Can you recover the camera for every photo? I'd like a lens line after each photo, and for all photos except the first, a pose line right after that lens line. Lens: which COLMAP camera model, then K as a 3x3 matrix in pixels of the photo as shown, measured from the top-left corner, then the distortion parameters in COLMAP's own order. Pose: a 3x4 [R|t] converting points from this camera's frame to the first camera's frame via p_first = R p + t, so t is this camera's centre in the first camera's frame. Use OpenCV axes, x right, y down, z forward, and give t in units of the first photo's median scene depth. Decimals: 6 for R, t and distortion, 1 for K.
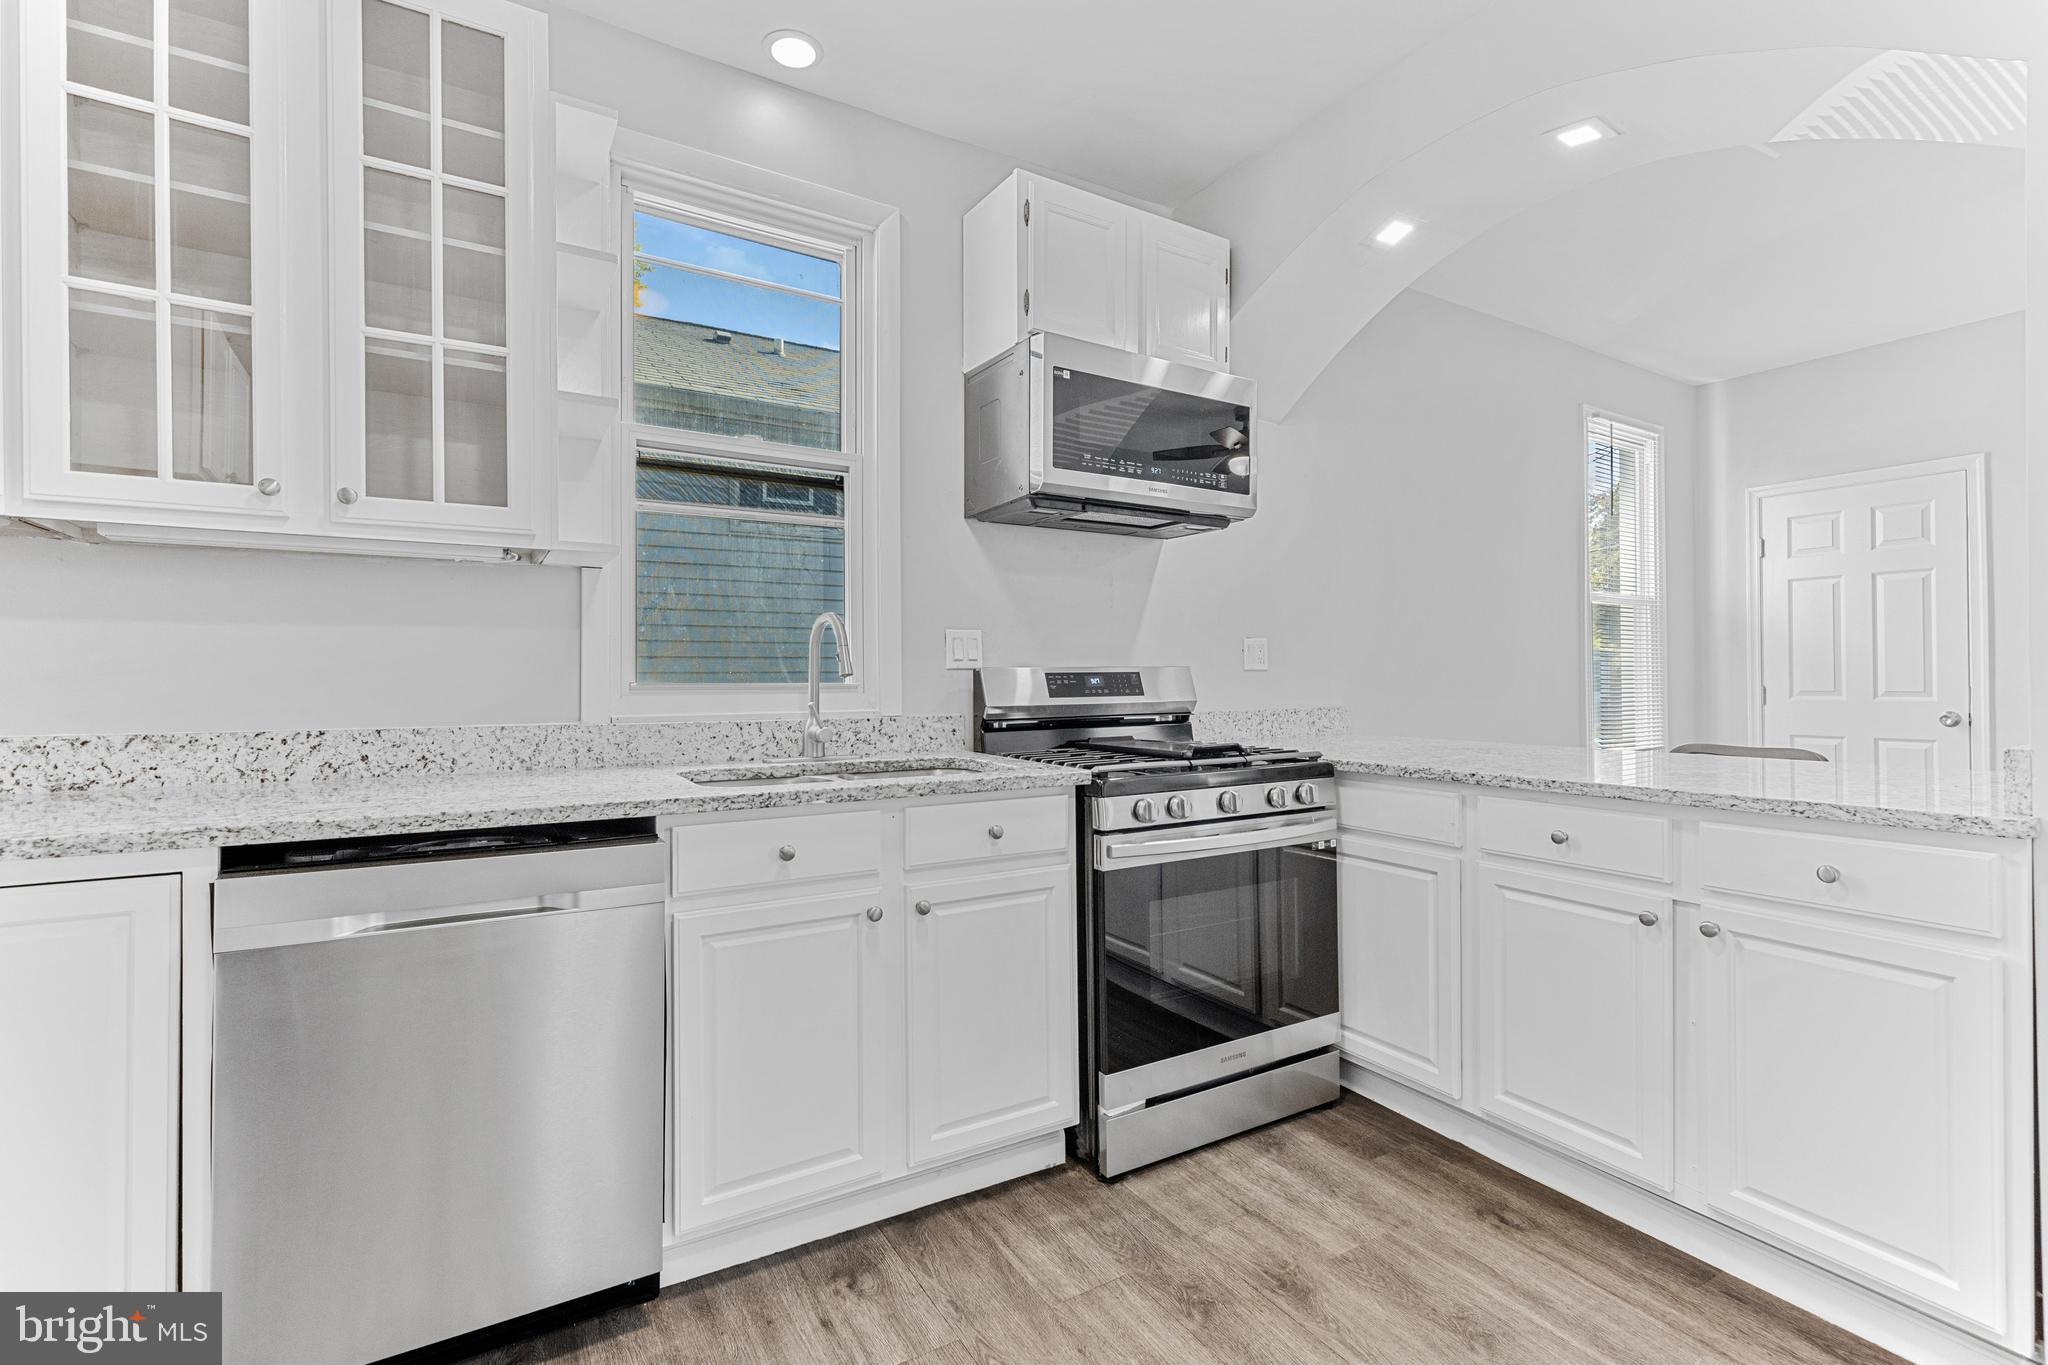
lens RADIAL K [[919.6, 0, 1019.3], [0, 919.6, 677.5], [0, 0, 1]] dist [0.005806, -0.000724]
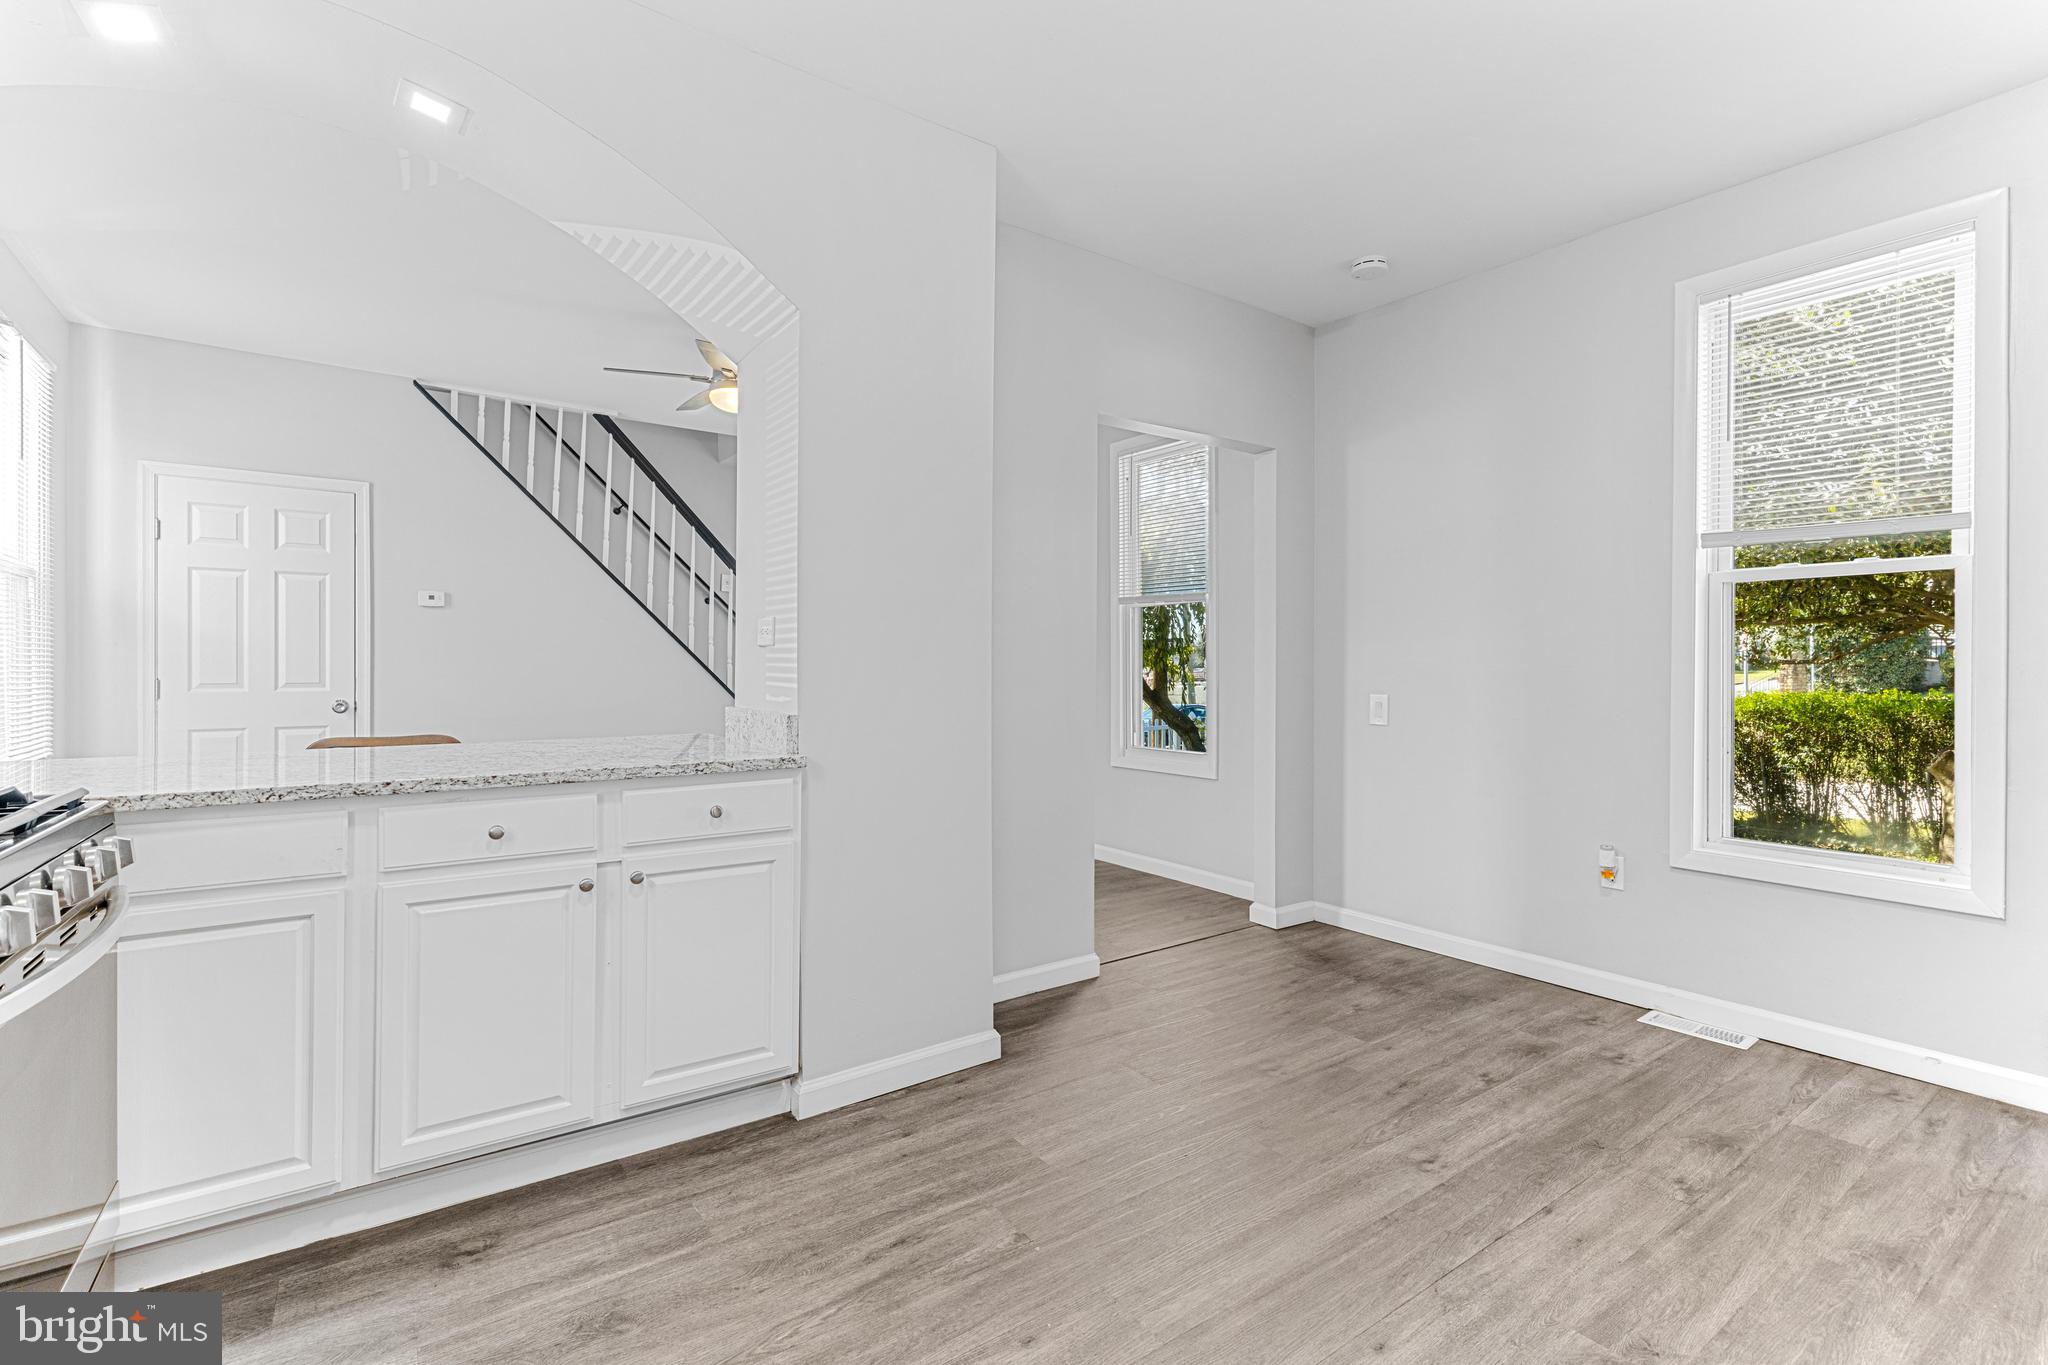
lens RADIAL K [[919.6, 0, 1027.8], [0, 919.6, 672.8], [0, 0, 1]] dist [0.005806, -0.000724]
pose [[-0.085005, 0.000205, 0.996381, -0.441913], [-0.004486, 0.999990, -0.000588, -0.000231], [-0.996370, -0.004520, -0.085003, 0.507196]]
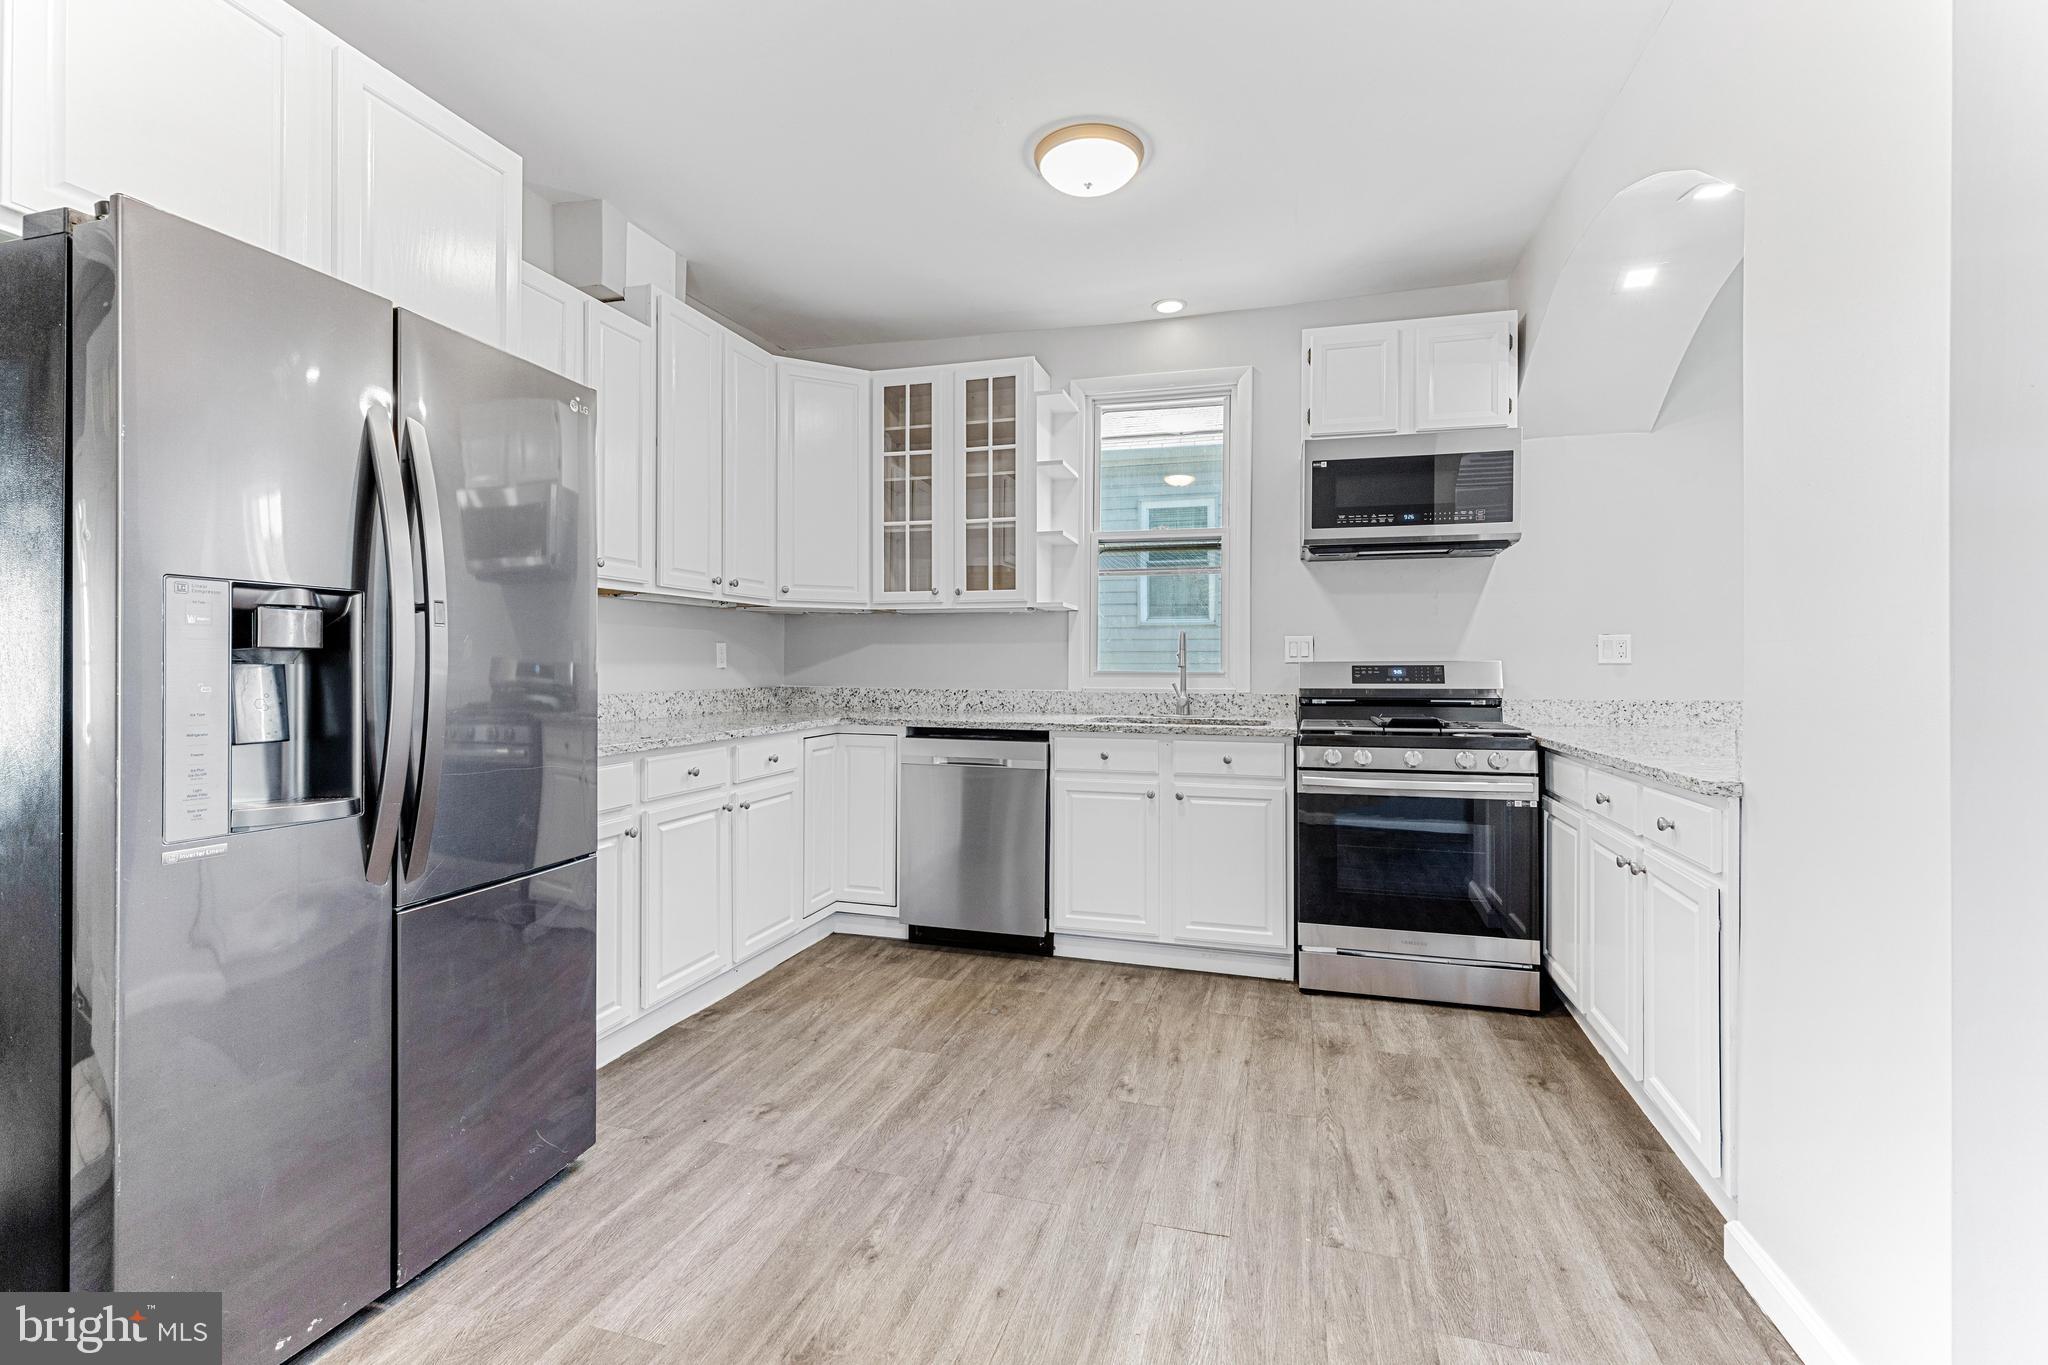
lens RADIAL K [[919.6, 0, 1020.5], [0, 919.6, 668.8], [0, 0, 1]] dist [0.005806, -0.000724]
pose [[0.678296, 0.006835, -0.734757, 0.956273], [-0.005541, 0.999976, 0.004187, -0.004437], [0.734768, 0.001231, 0.678317, -0.428292]]
